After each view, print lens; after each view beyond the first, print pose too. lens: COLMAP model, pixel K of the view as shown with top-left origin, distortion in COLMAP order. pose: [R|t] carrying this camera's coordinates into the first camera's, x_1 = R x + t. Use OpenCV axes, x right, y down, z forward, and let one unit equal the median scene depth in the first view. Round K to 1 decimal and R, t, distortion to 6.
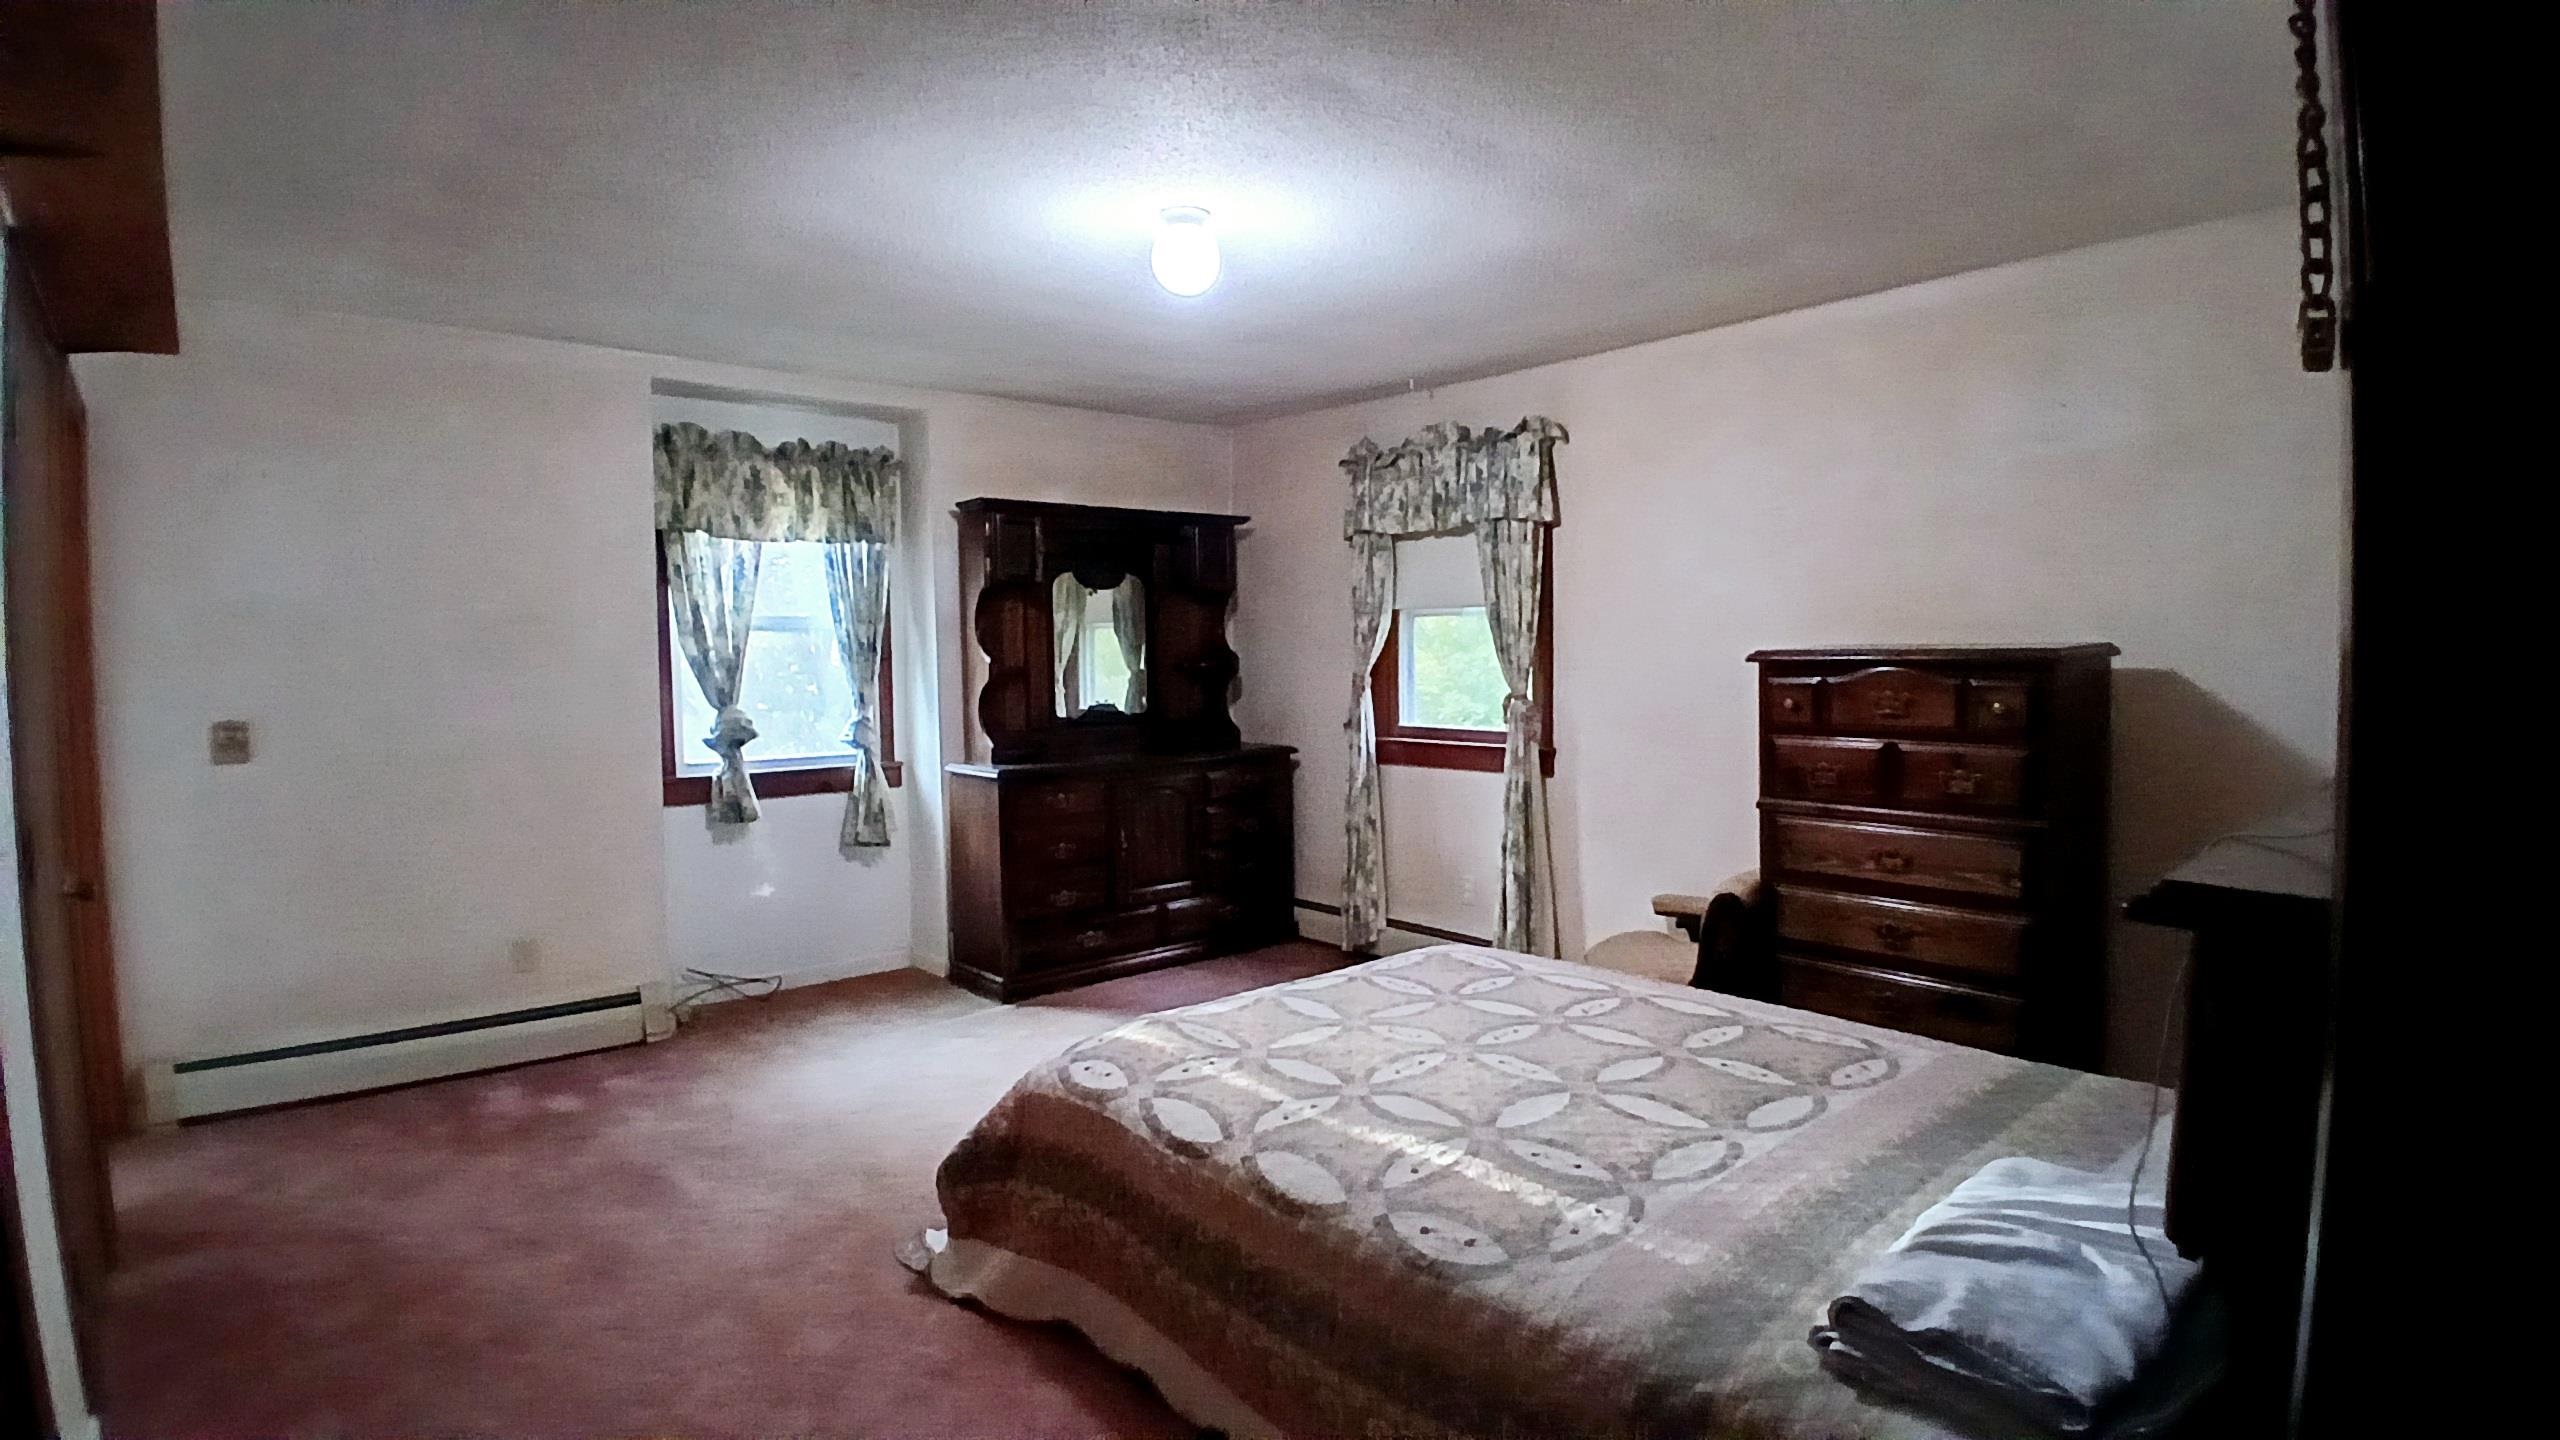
lens RADIAL K [[1249.8, 0, 1280.0], [0, 1249.8, 720.0], [0, 0, 1]] dist [-0.012890, -0.000891]
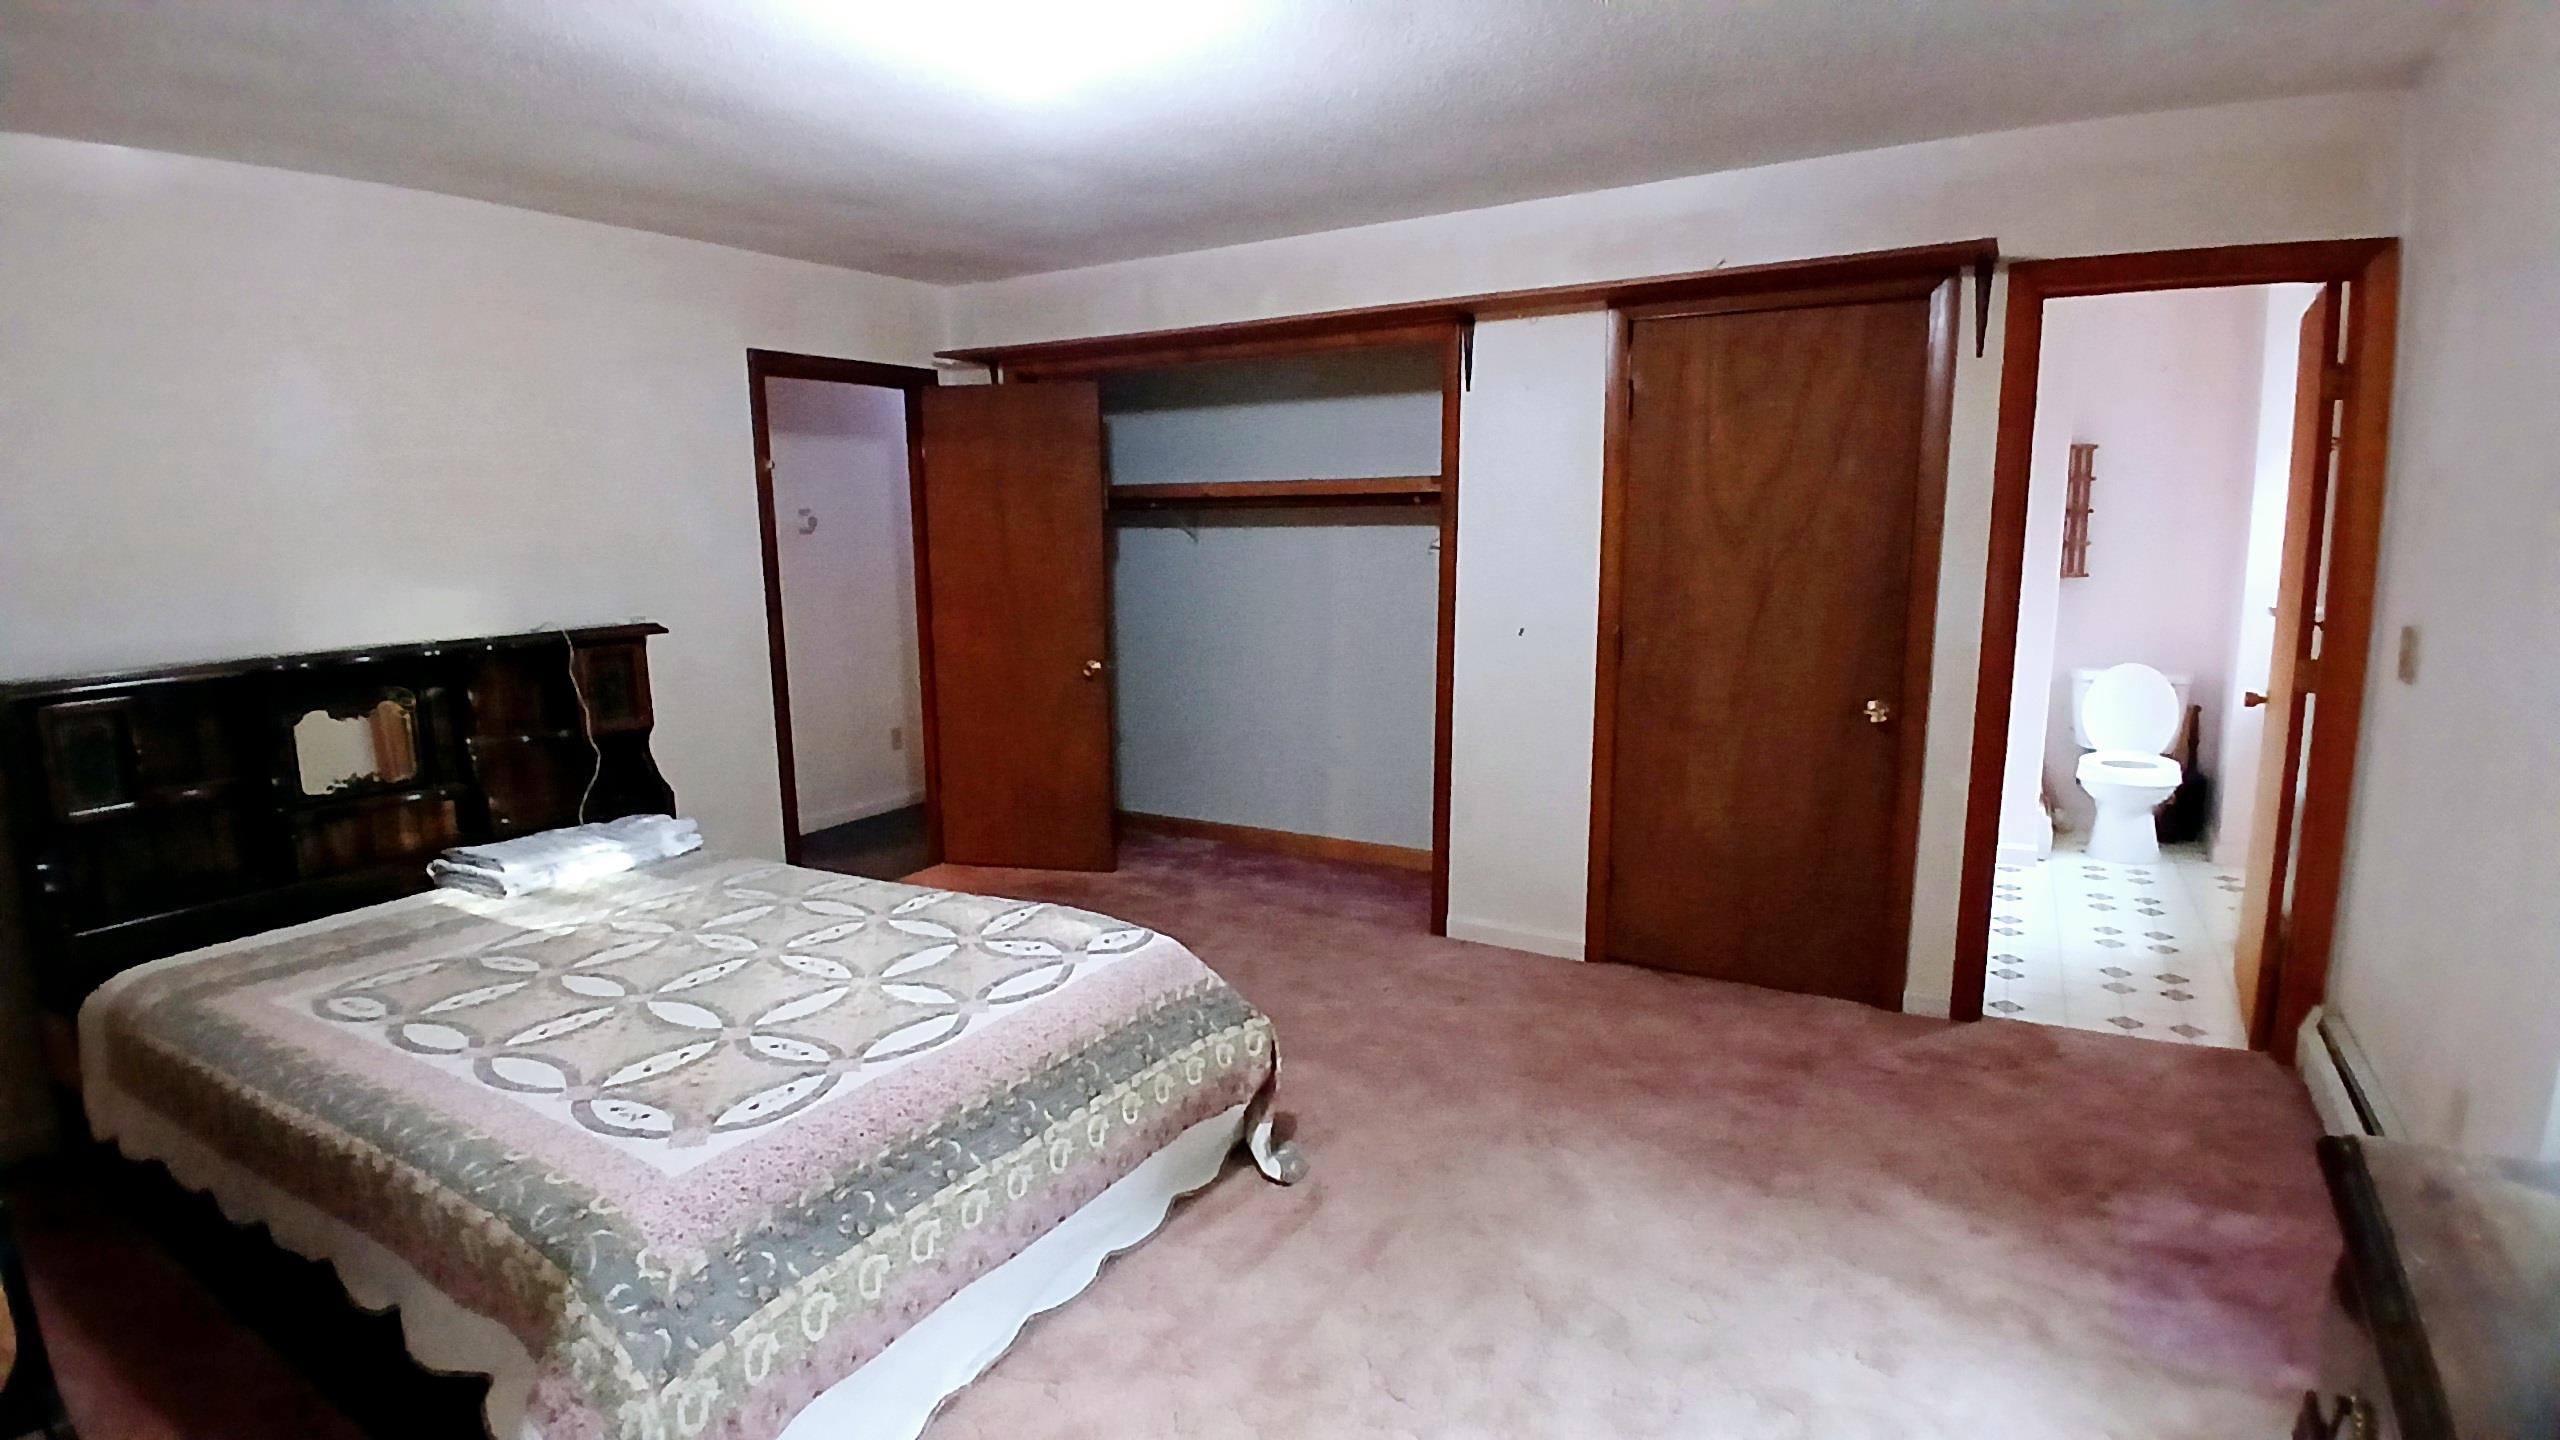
lens RADIAL K [[1249.8, 0, 1280.0], [0, 1249.8, 720.0], [0, 0, 1]] dist [-0.012890, -0.000891]
pose [[-0.952018, 0.078465, -0.295814, 0.029415], [0.011582, 0.975120, 0.221376, -0.159326], [0.305824, 0.207327, -0.929240, 2.090425]]
